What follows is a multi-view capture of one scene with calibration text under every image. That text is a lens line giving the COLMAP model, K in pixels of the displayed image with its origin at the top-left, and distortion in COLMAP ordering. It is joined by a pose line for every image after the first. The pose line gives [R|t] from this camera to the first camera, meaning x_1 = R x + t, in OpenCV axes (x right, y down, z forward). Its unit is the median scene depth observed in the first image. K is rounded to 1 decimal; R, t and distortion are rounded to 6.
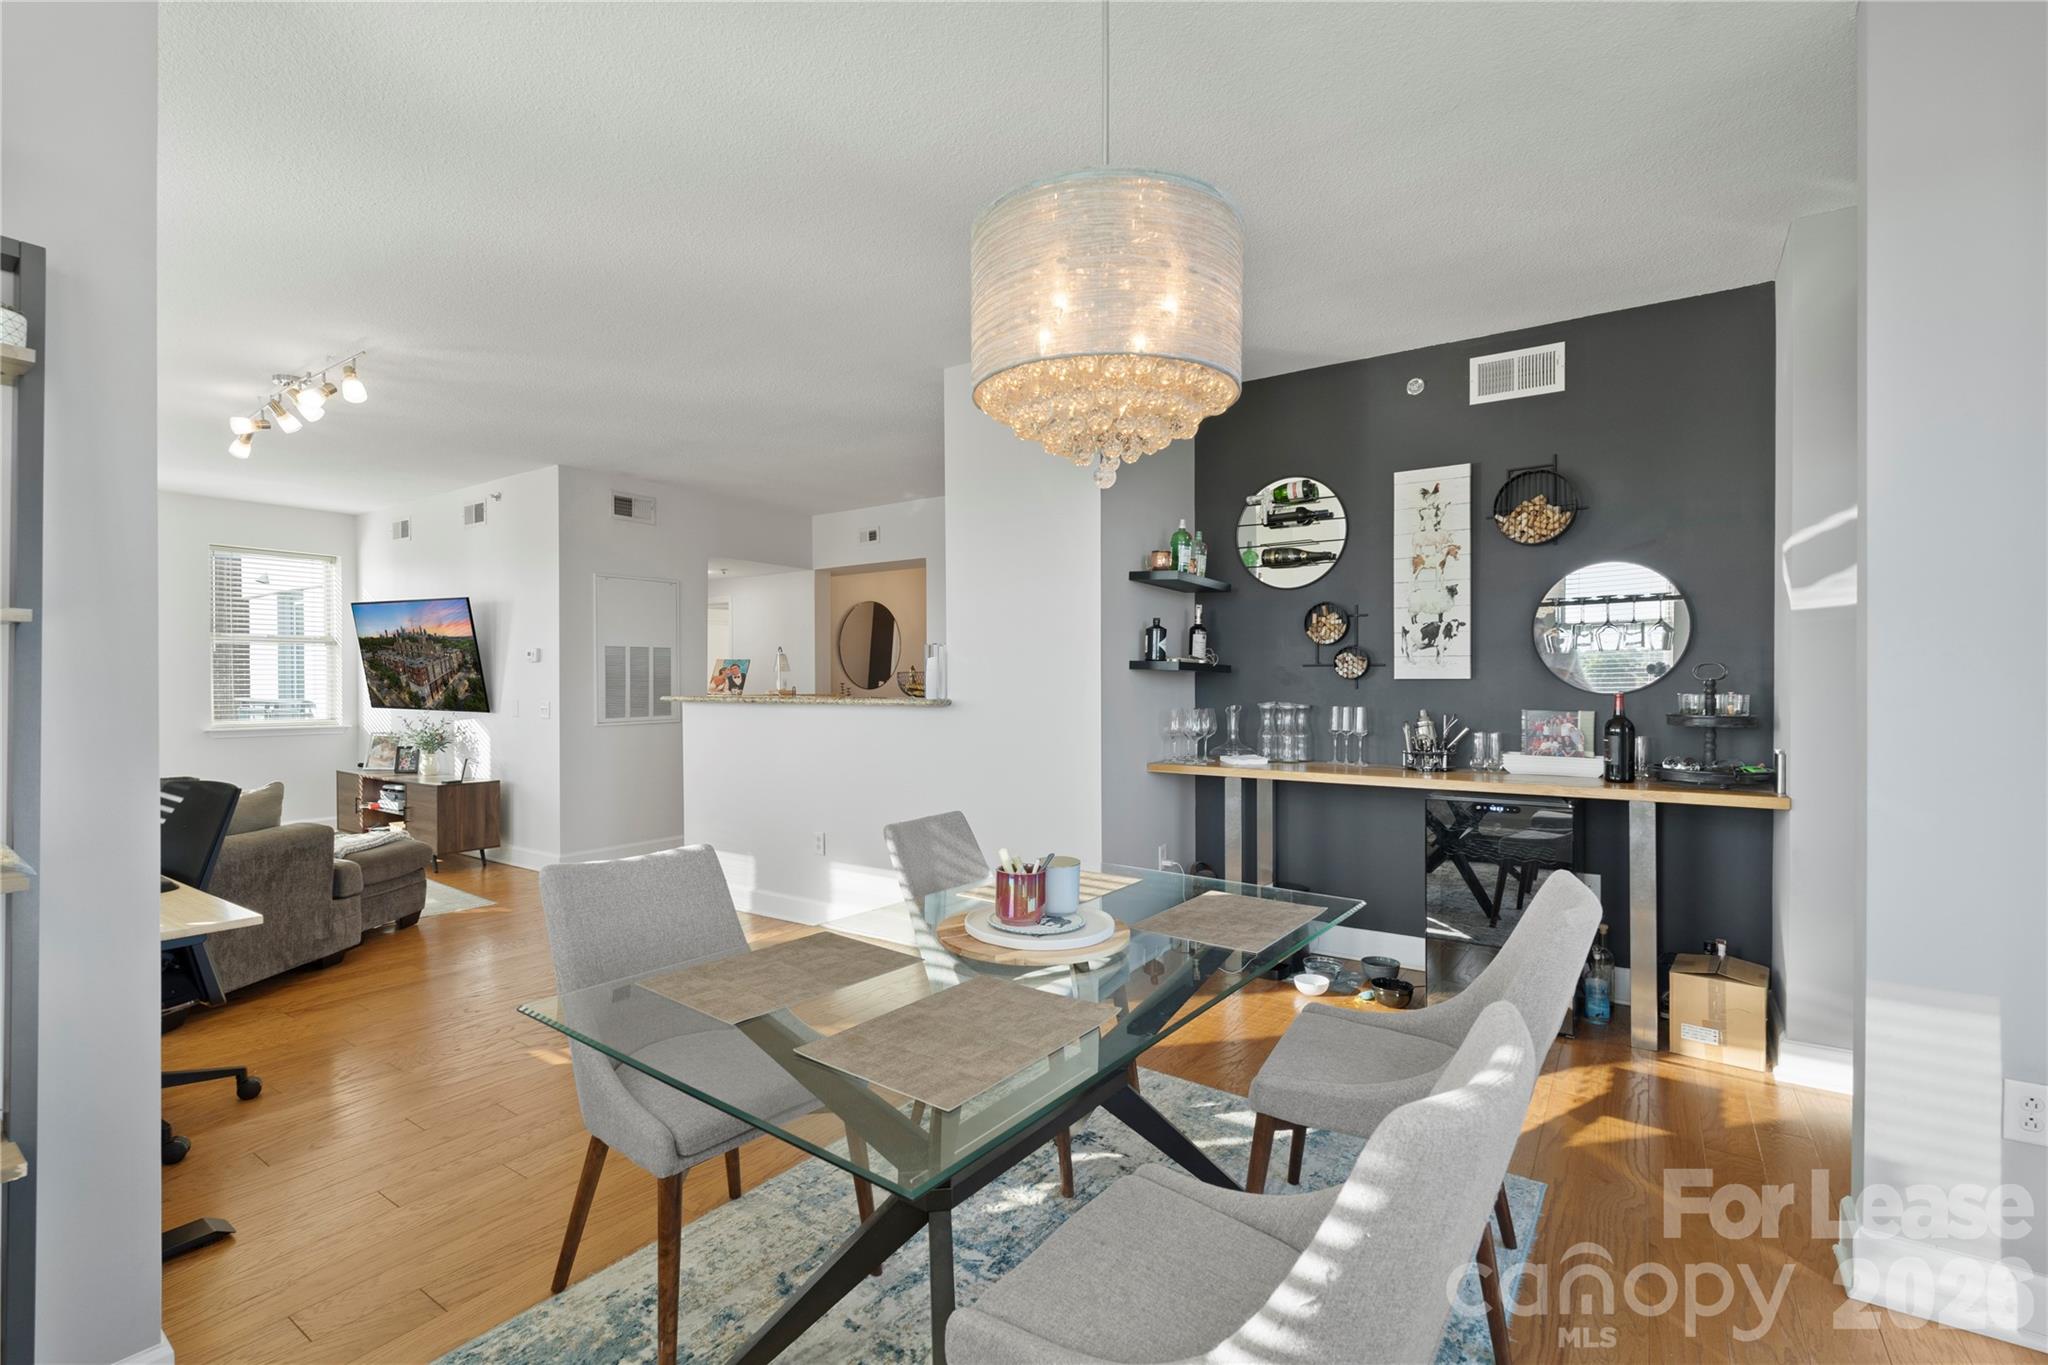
lens RADIAL K [[924.1, 0, 1049.2], [0, 924.1, 684.4], [0, 0, 1]] dist [-0.016748, -0.000160]
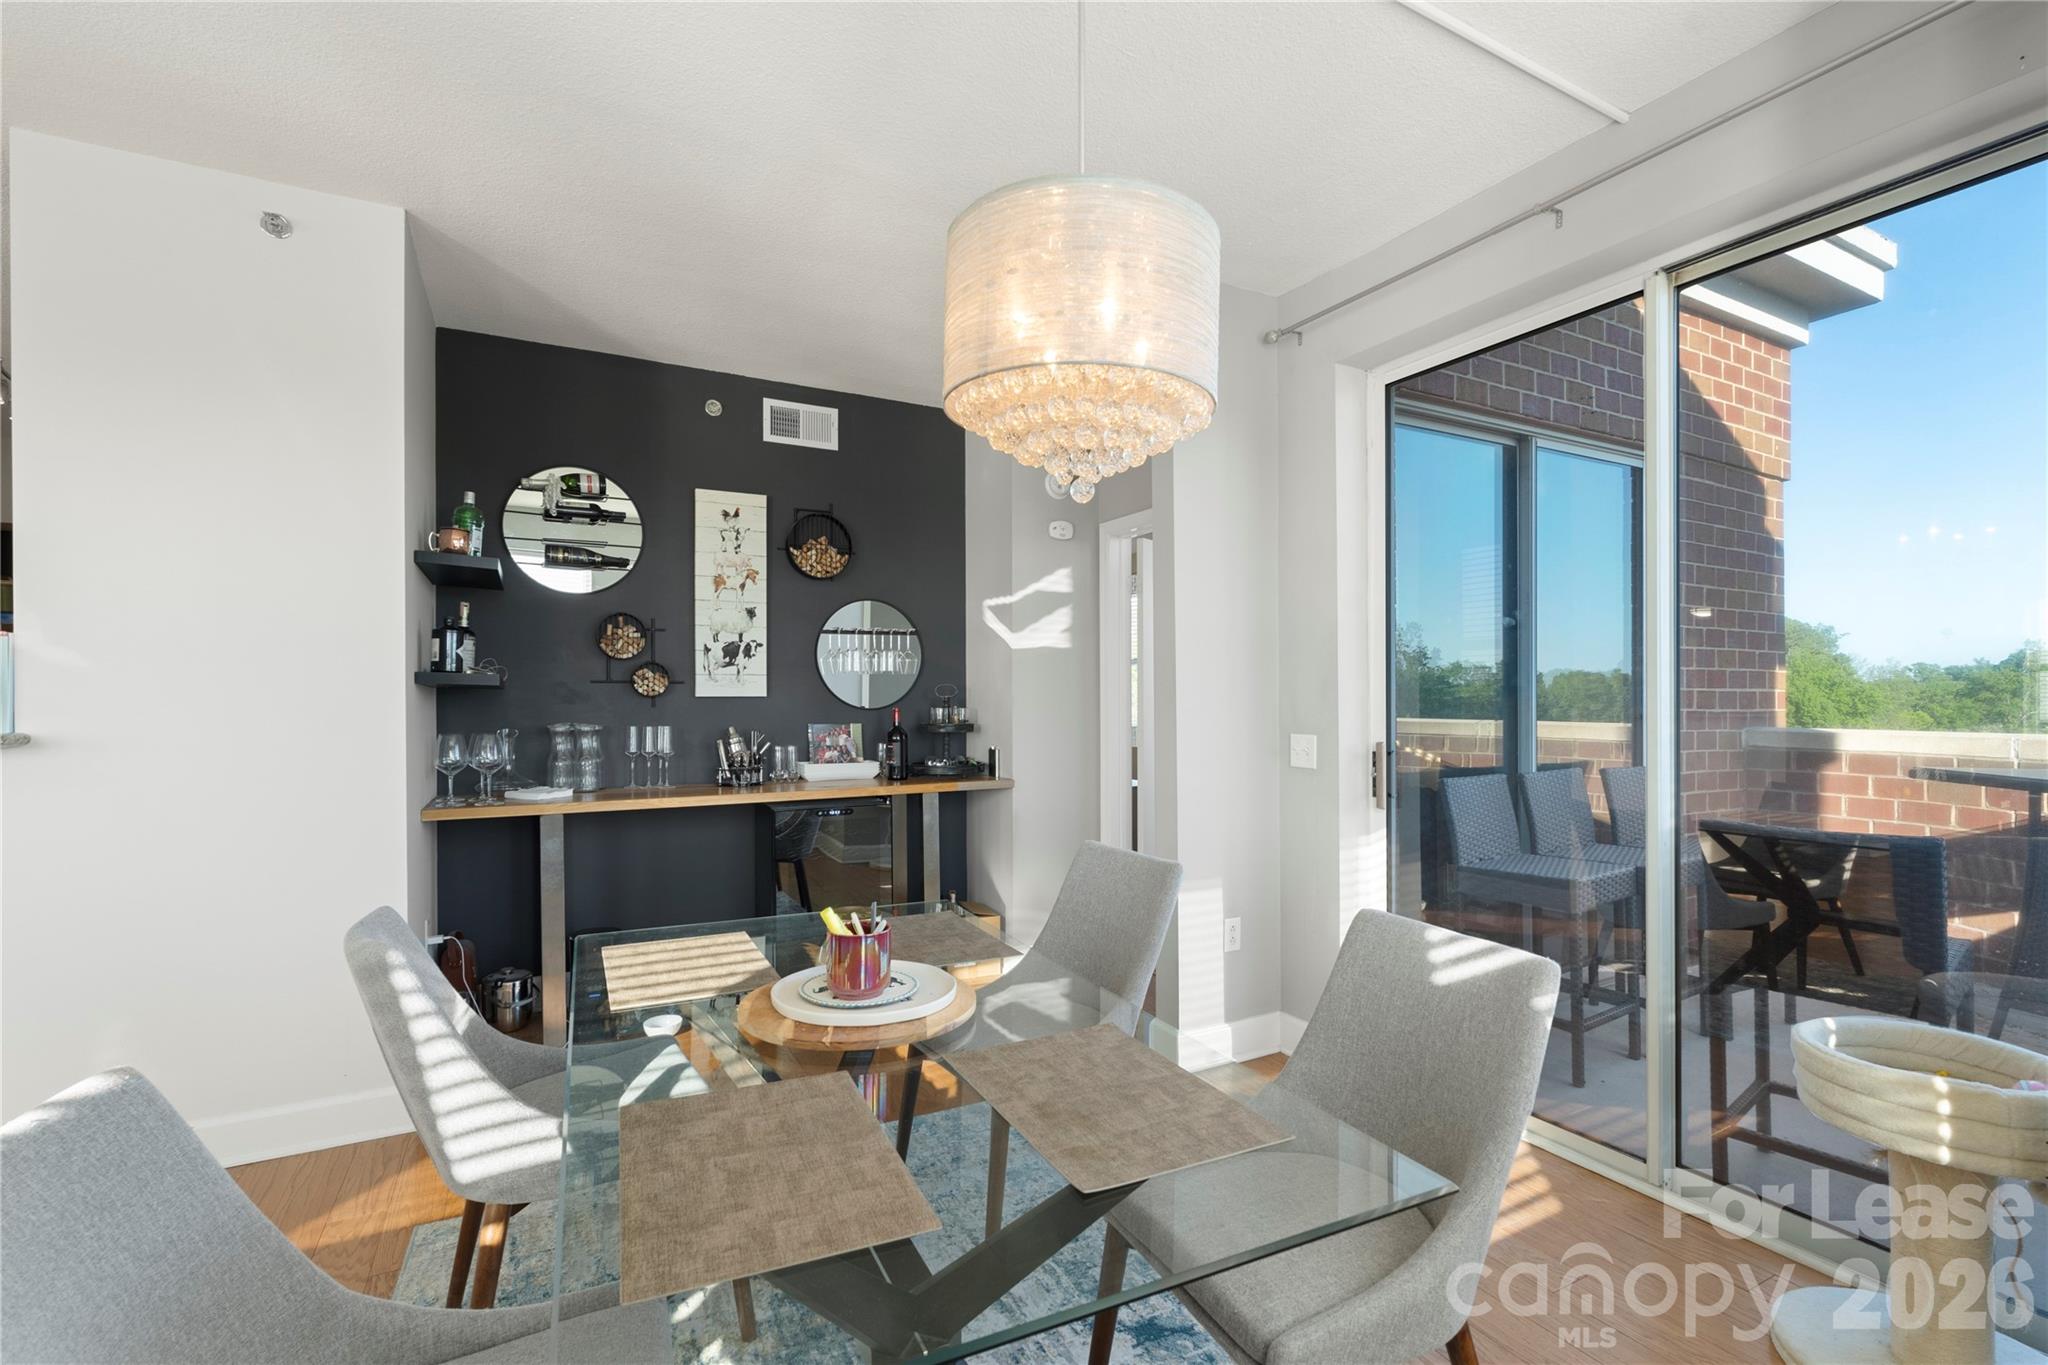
lens RADIAL K [[906.8, 0, 1024.0], [0, 906.8, 682.5], [0, 0, 1]] dist [0.000697, 0.000156]
pose [[0.460571, 0.014687, 0.887501, -0.332595], [0.005806, 0.999792, -0.019558, 0.000040], [-0.887604, 0.014160, 0.460390, 0.245179]]
